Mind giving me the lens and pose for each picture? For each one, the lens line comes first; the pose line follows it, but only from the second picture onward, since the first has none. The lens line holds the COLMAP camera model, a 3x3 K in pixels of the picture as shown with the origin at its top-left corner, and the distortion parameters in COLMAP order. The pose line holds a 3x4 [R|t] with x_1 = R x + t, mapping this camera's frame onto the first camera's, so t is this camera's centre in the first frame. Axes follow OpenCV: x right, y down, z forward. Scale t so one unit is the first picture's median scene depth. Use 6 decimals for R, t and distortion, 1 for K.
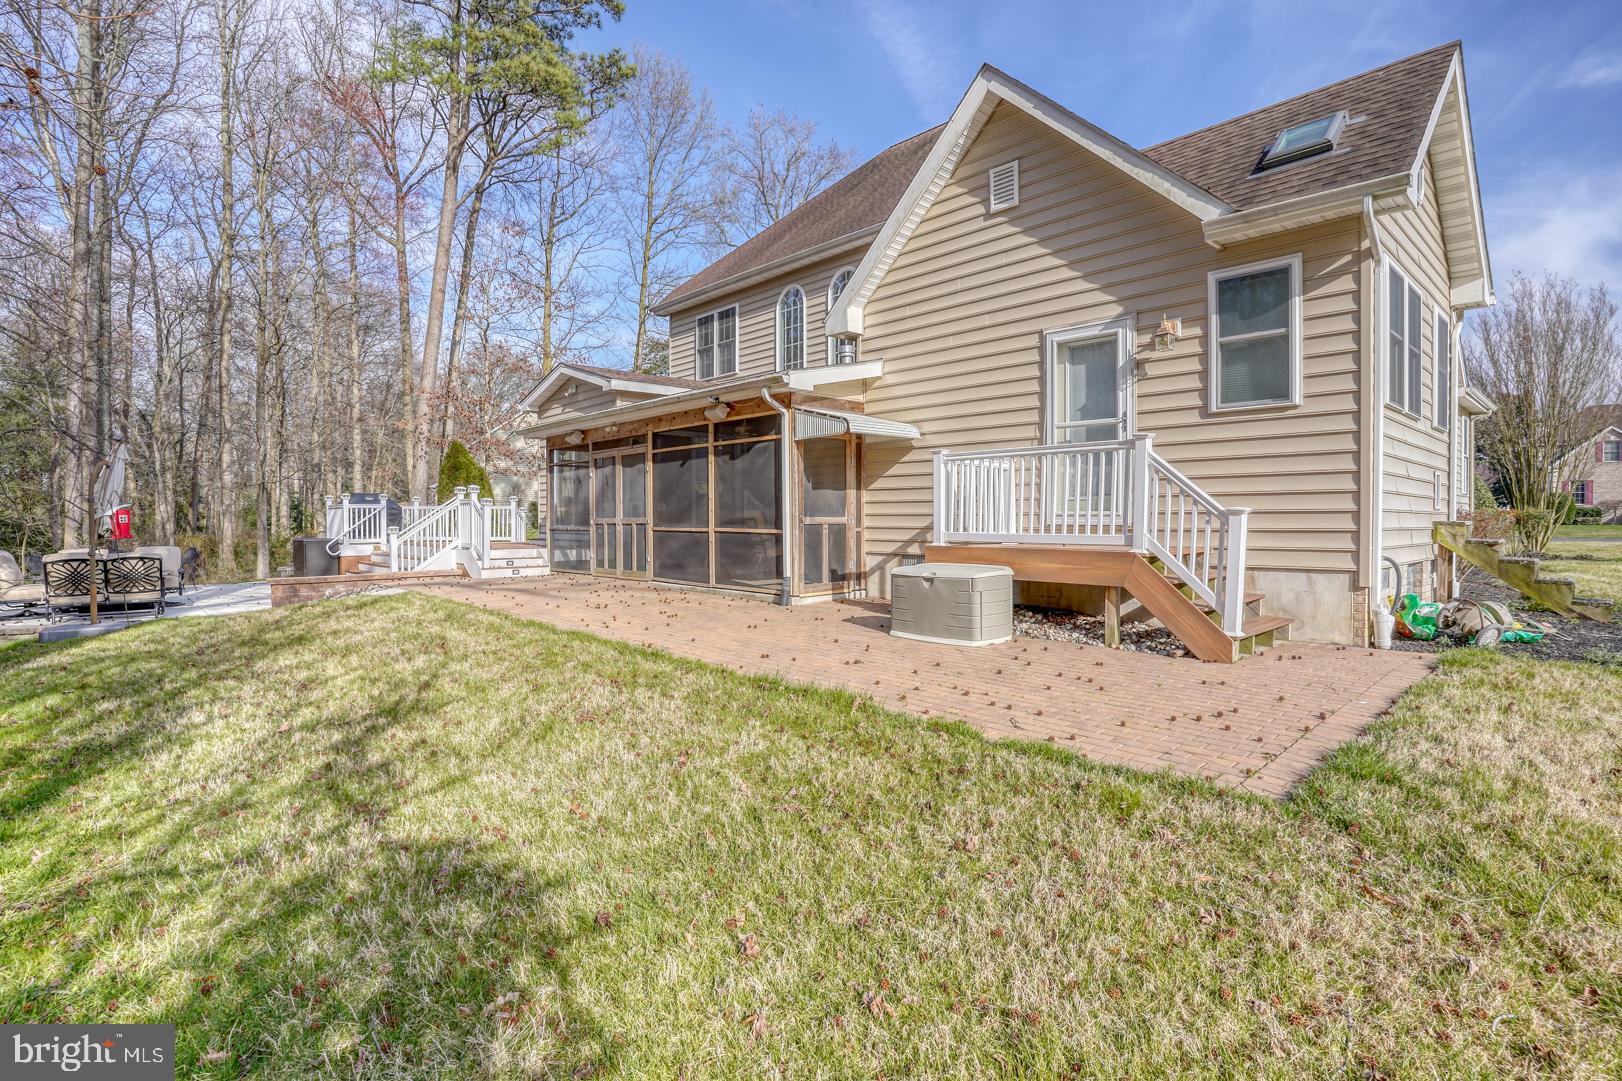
lens RADIAL K [[812.3, 0, 819.0], [0, 812.3, 529.6], [0, 0, 1]] dist [-0.040683, 0.000491]
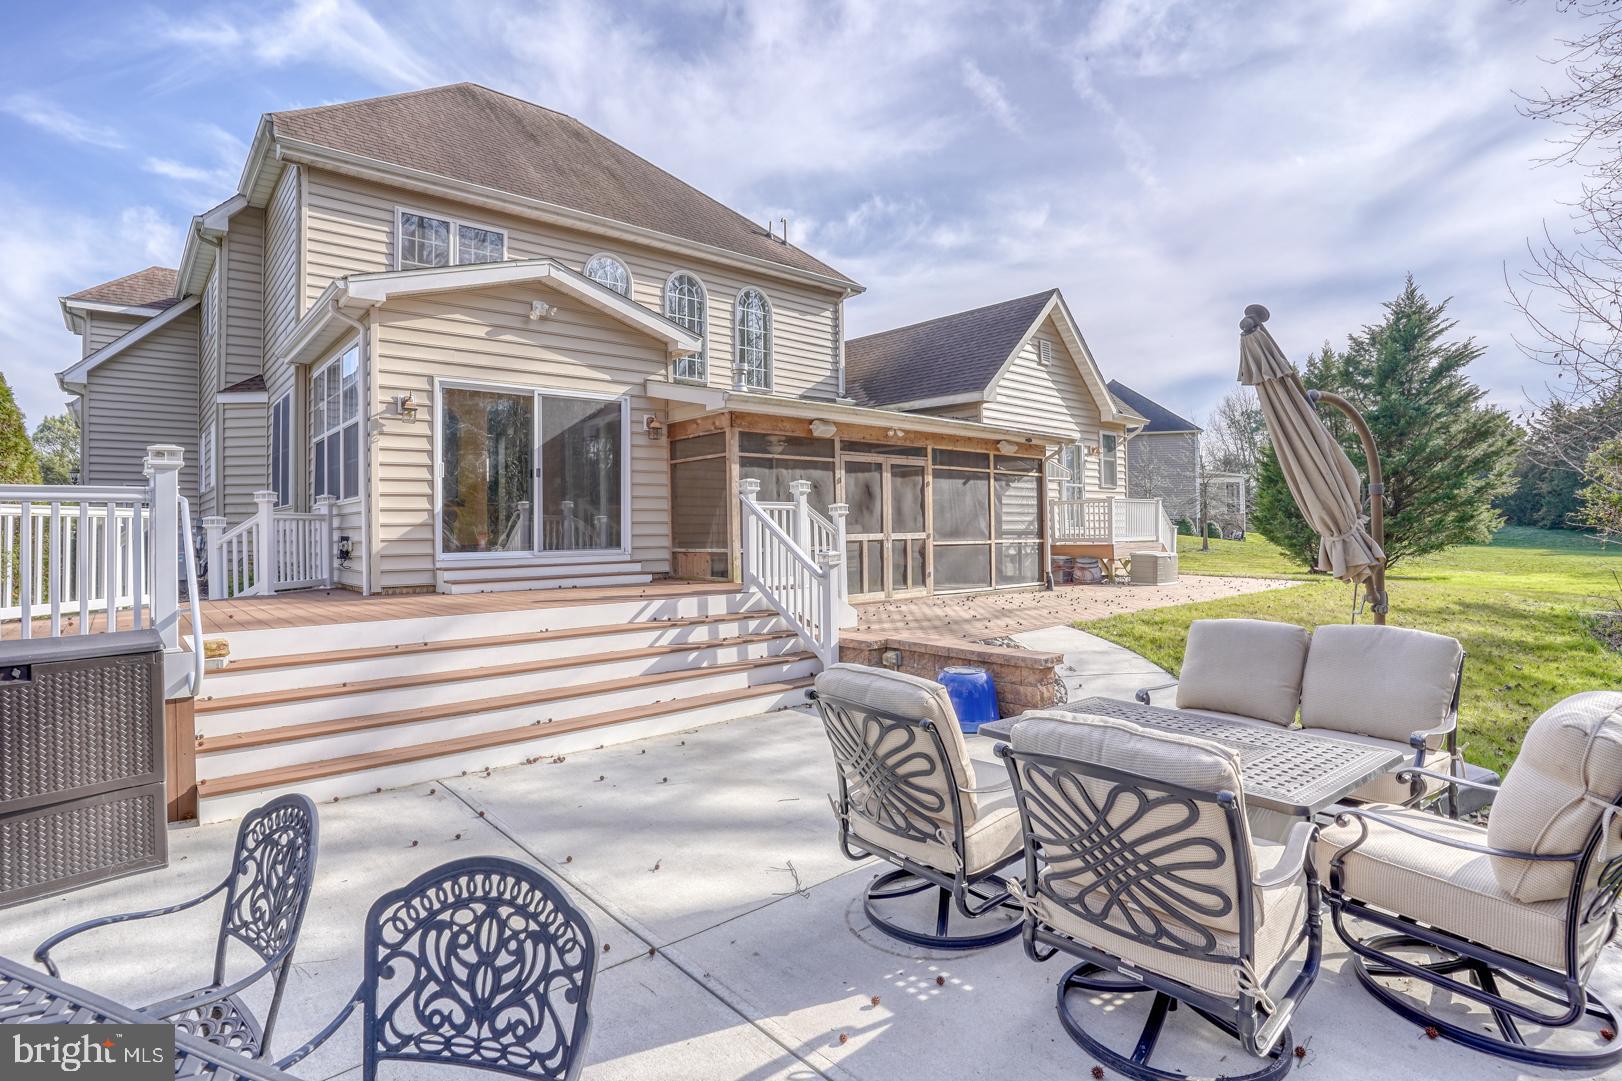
lens RADIAL K [[791.9, 0, 808.9], [0, 791.9, 533.0], [0, 0, 1]] dist [-0.073767, 0.032115]
pose [[0.038081, -0.003838, 0.999267, -1.203088], [0.019736, 0.999800, 0.003088, -0.018764], [-0.999080, 0.019604, 0.038149, 1.115059]]
